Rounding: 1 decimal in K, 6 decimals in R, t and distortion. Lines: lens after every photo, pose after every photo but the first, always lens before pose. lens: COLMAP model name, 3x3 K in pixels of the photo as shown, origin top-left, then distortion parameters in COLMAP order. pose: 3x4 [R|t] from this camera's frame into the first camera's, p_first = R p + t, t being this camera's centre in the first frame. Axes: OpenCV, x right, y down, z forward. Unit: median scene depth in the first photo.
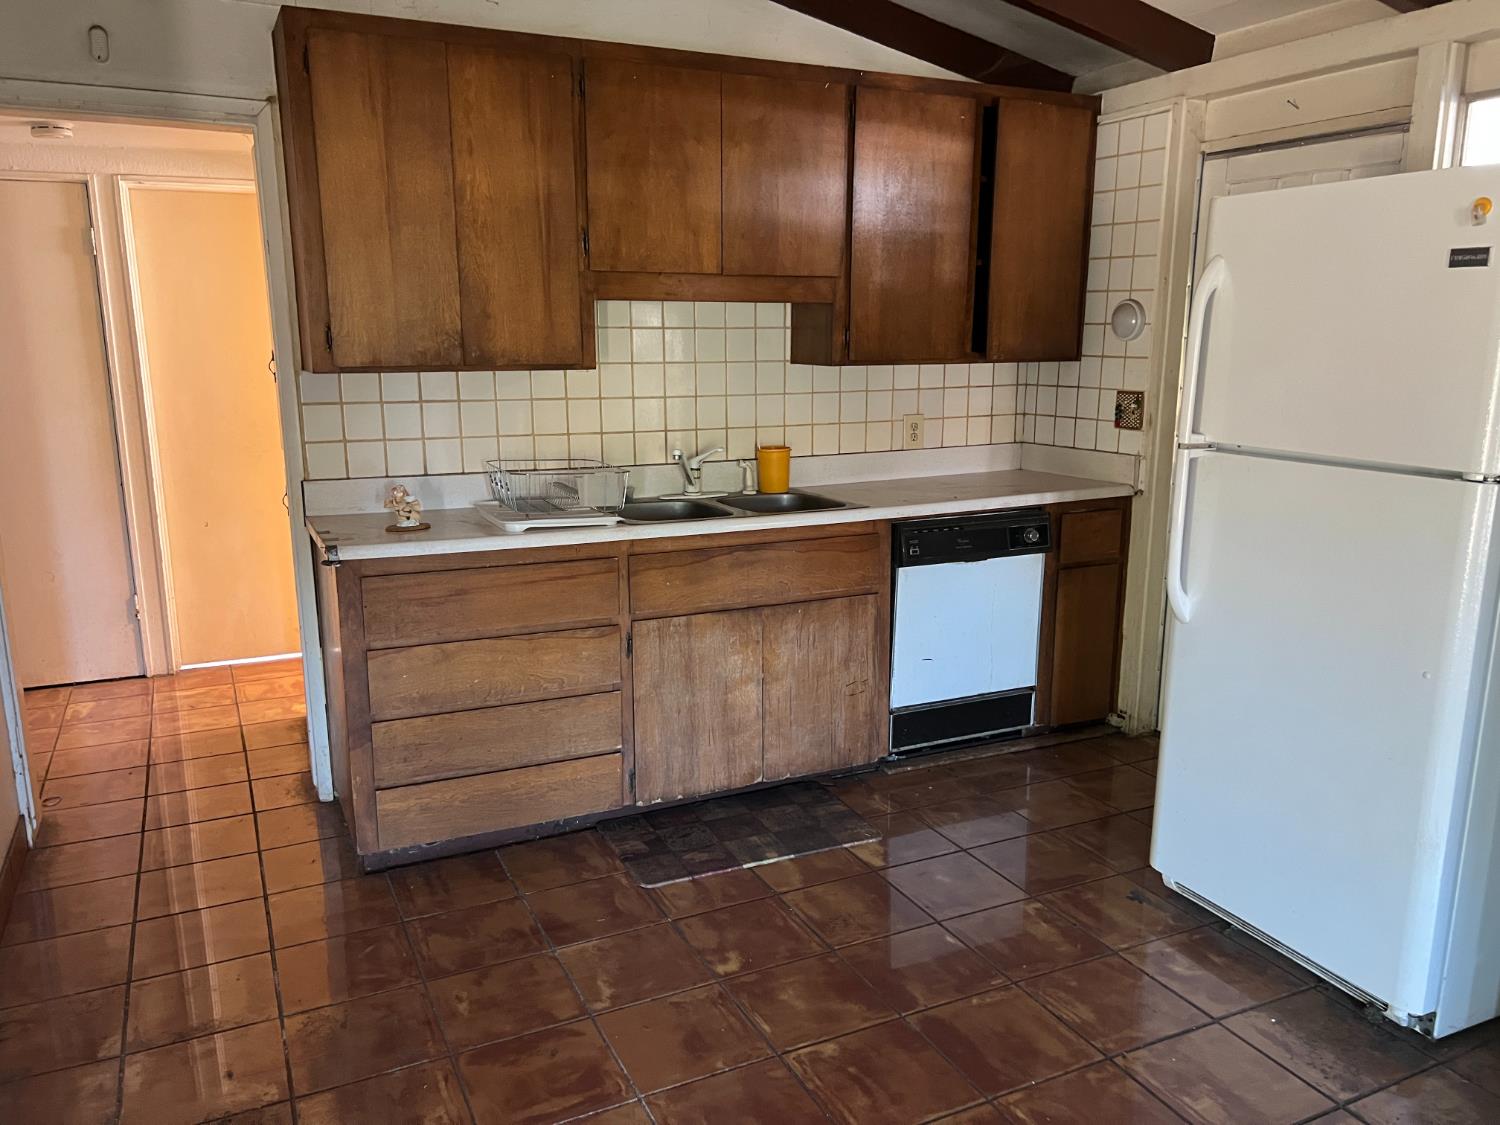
lens RADIAL K [[1138.5, 0, 750.0], [0, 1138.5, 562.5], [0, 0, 1]] dist [0.085036, -0.114718]
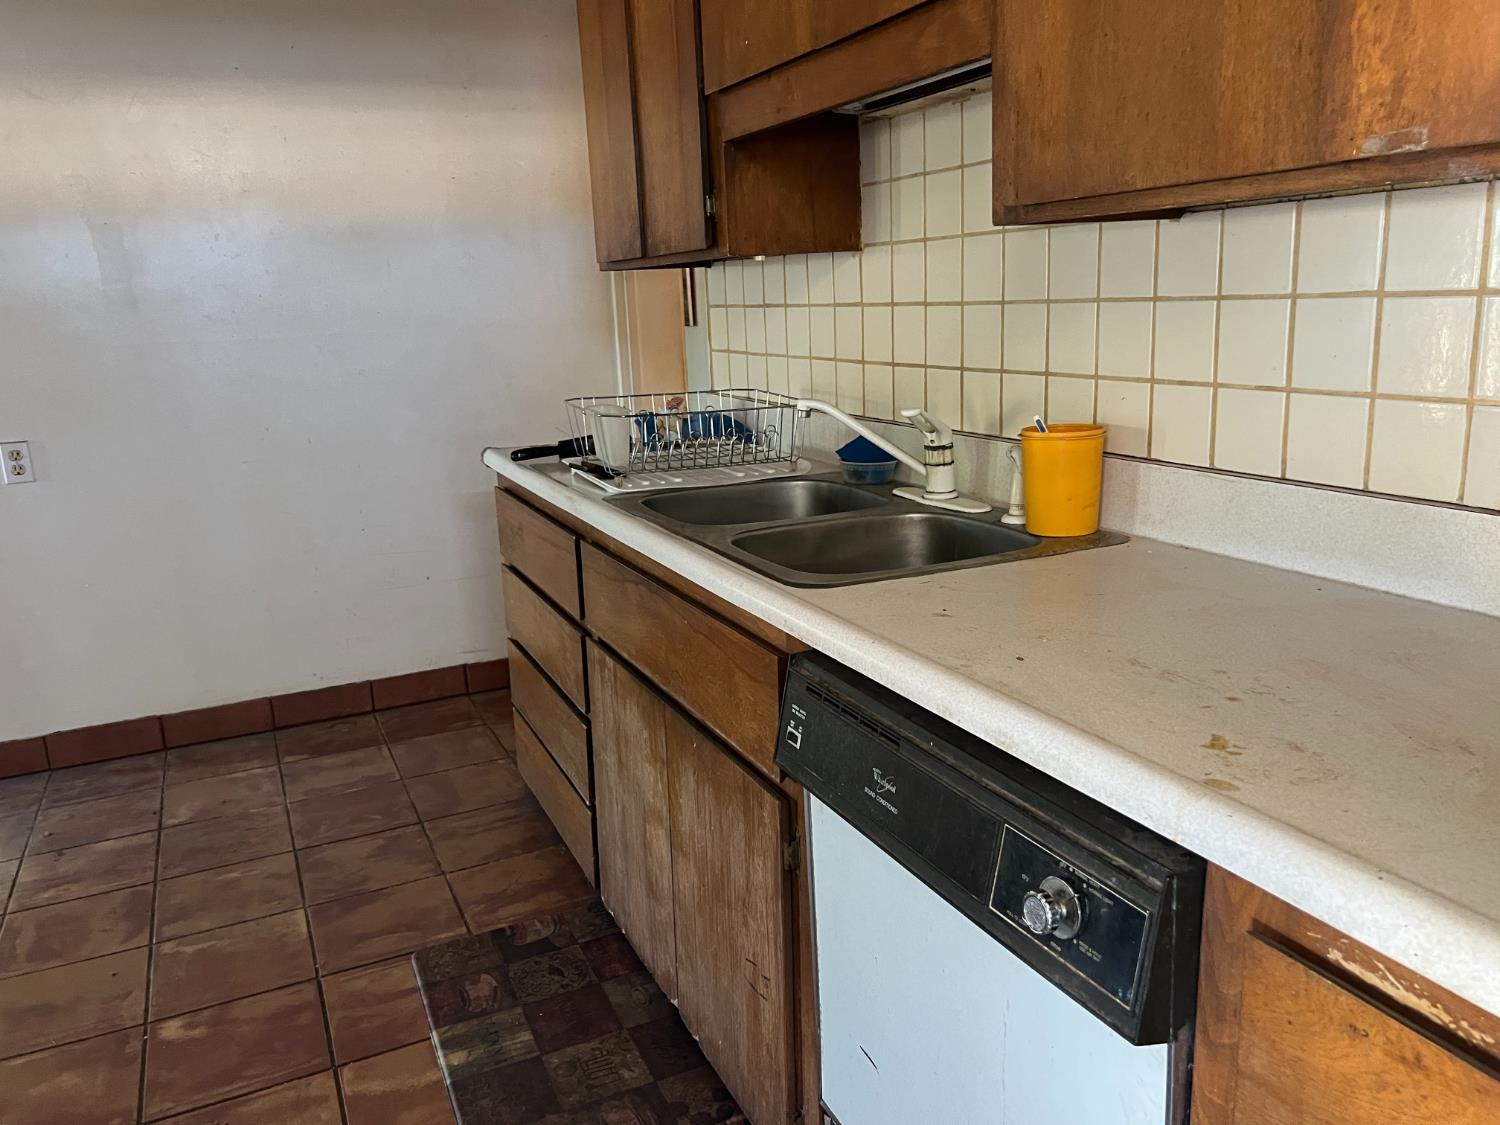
lens RADIAL K [[1157.4, 0, 750.0], [0, 1157.4, 562.5], [0, 0, 1]] dist [-0.003630, -0.001951]
pose [[-0.000939, 0.225435, -0.974258, 0.575401], [-0.177093, 0.958822, 0.222034, -0.162958], [0.984194, 0.172742, 0.039022, 1.123943]]
